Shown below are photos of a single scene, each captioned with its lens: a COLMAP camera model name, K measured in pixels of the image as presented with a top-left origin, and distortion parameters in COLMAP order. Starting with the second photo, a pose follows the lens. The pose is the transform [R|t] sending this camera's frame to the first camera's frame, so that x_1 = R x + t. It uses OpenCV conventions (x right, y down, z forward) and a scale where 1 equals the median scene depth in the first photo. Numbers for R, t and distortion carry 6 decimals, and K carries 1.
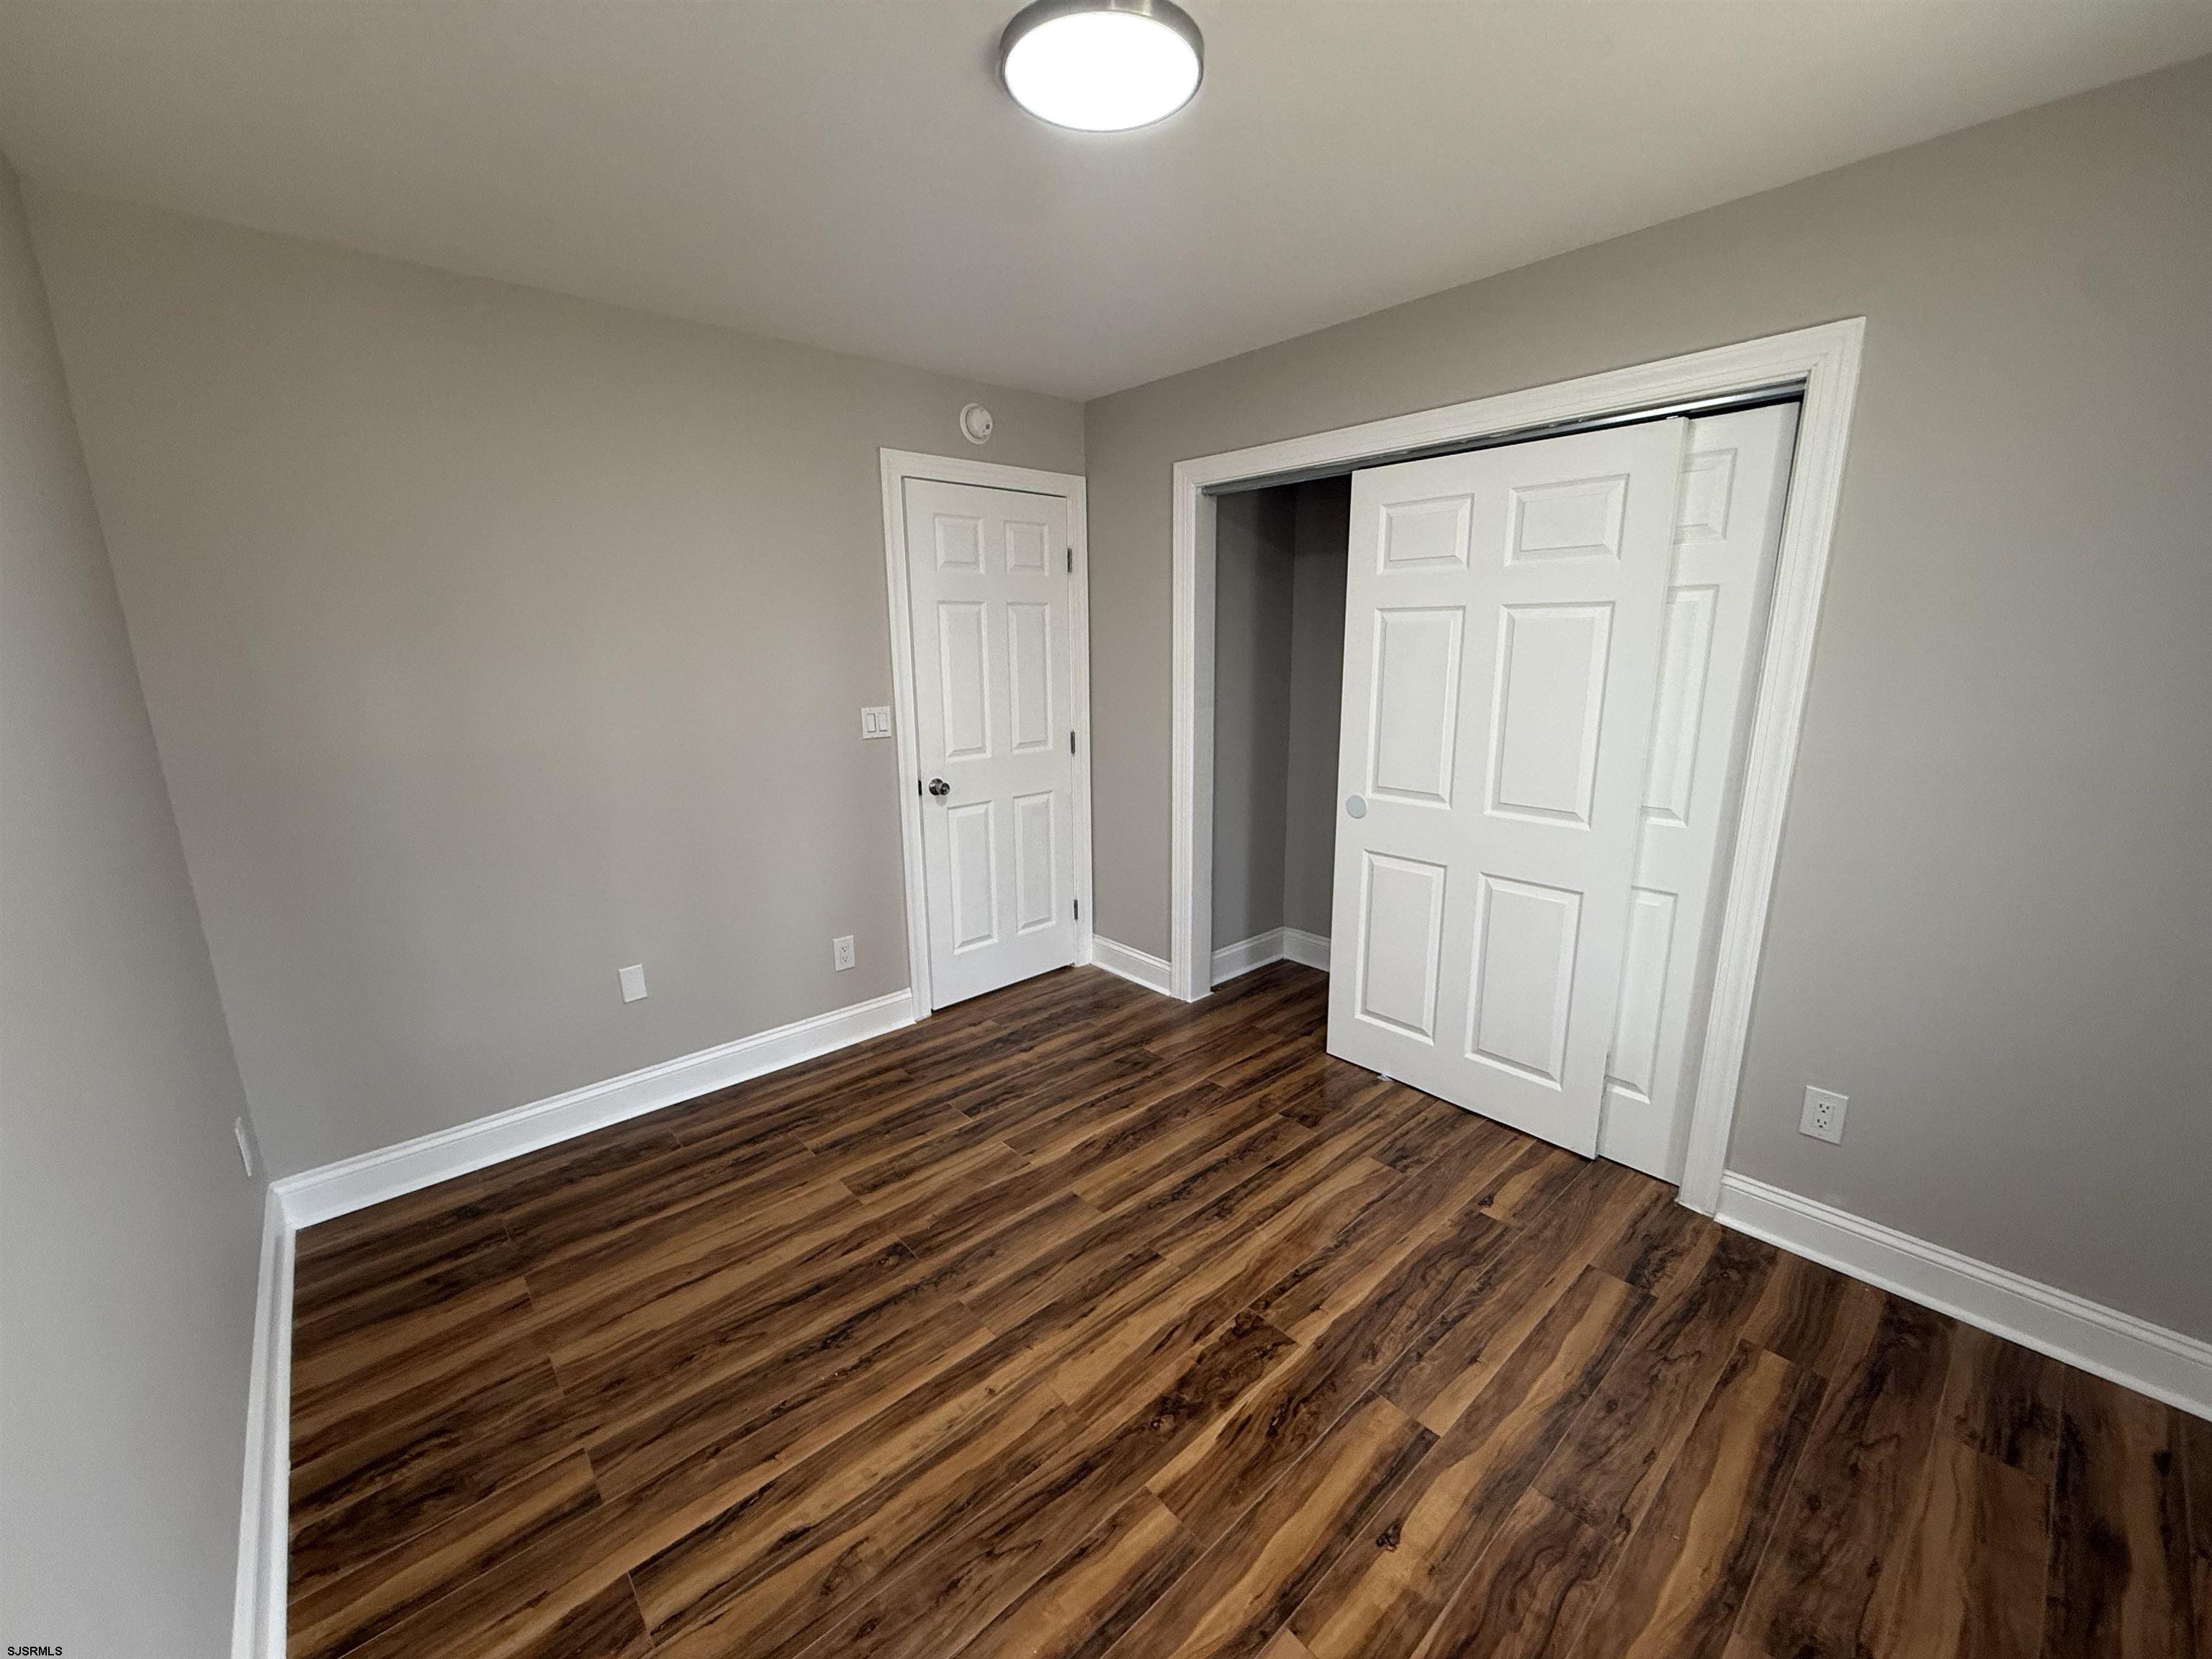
lens RADIAL K [[881.5, 0, 1102.0], [0, 881.5, 826.4], [0, 0, 1]] dist [0.001094, -0.000204]
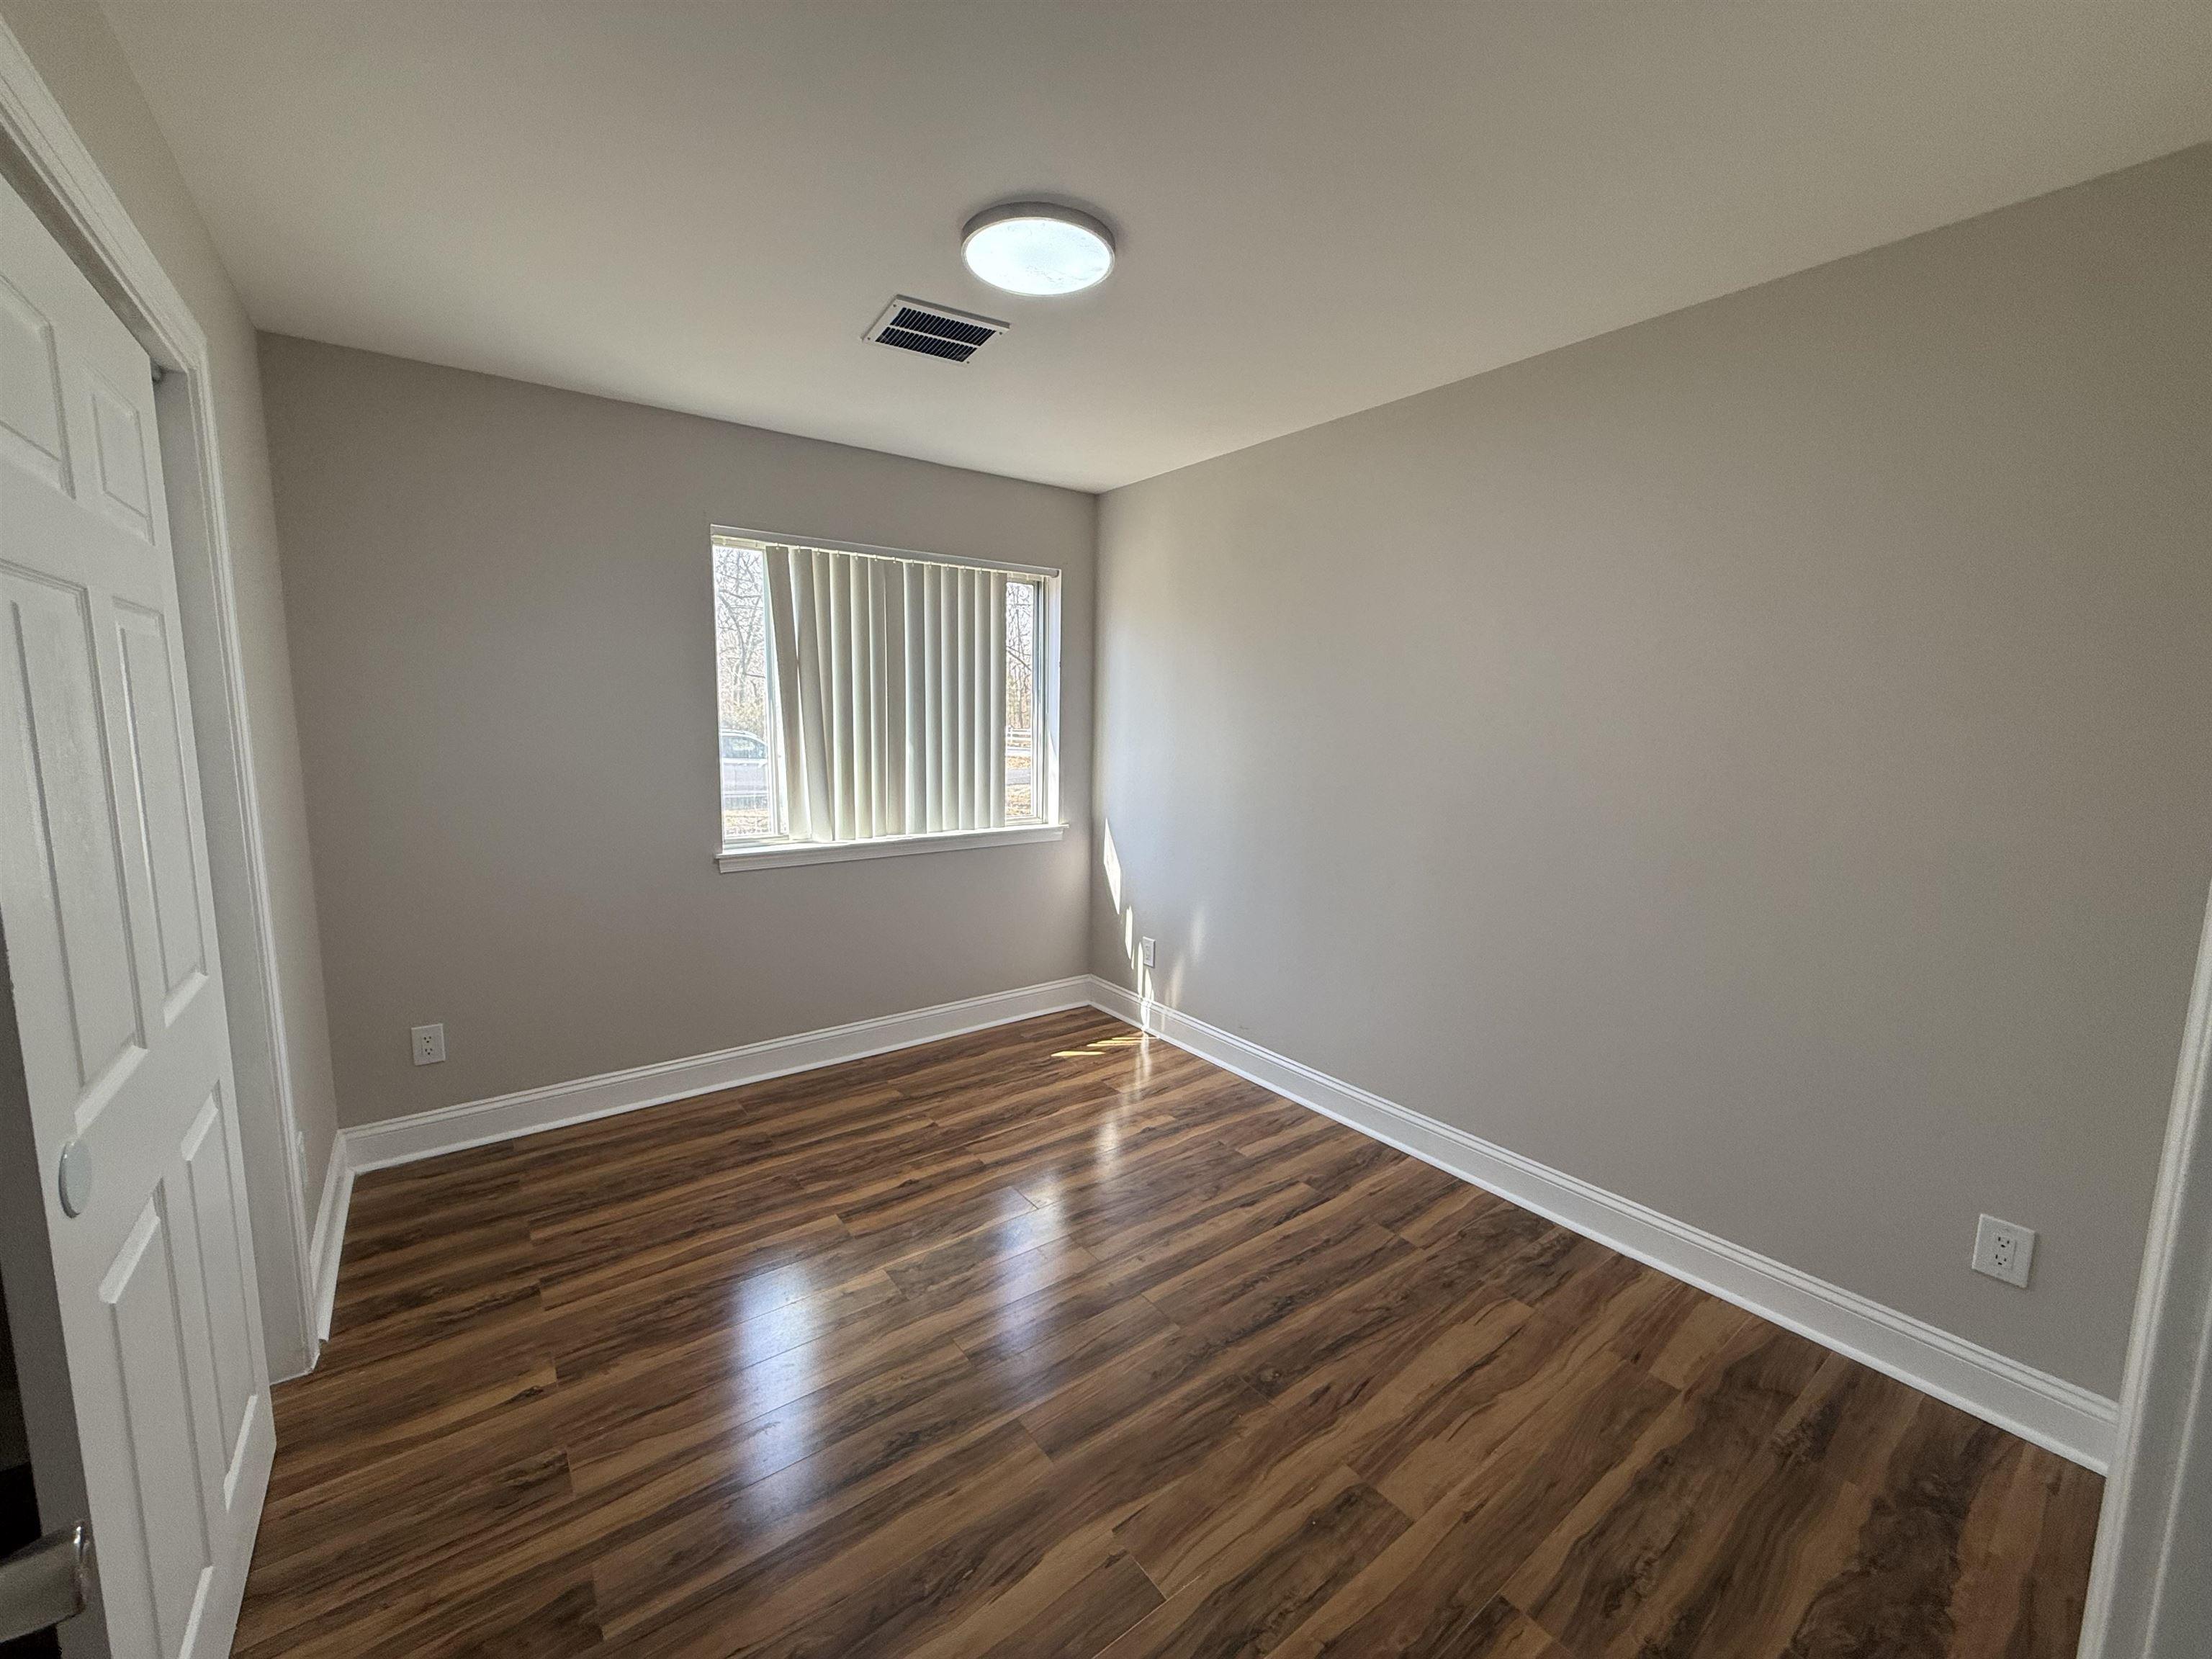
lens RADIAL K [[881.5, 0, 1102.0], [0, 881.5, 826.4], [0, 0, 1]] dist [0.001094, -0.000204]
pose [[-0.996654, -0.010423, 0.081068, -0.145067], [0.017795, 0.940374, 0.339676, -0.343966], [-0.079775, 0.339982, -0.937042, 1.729553]]
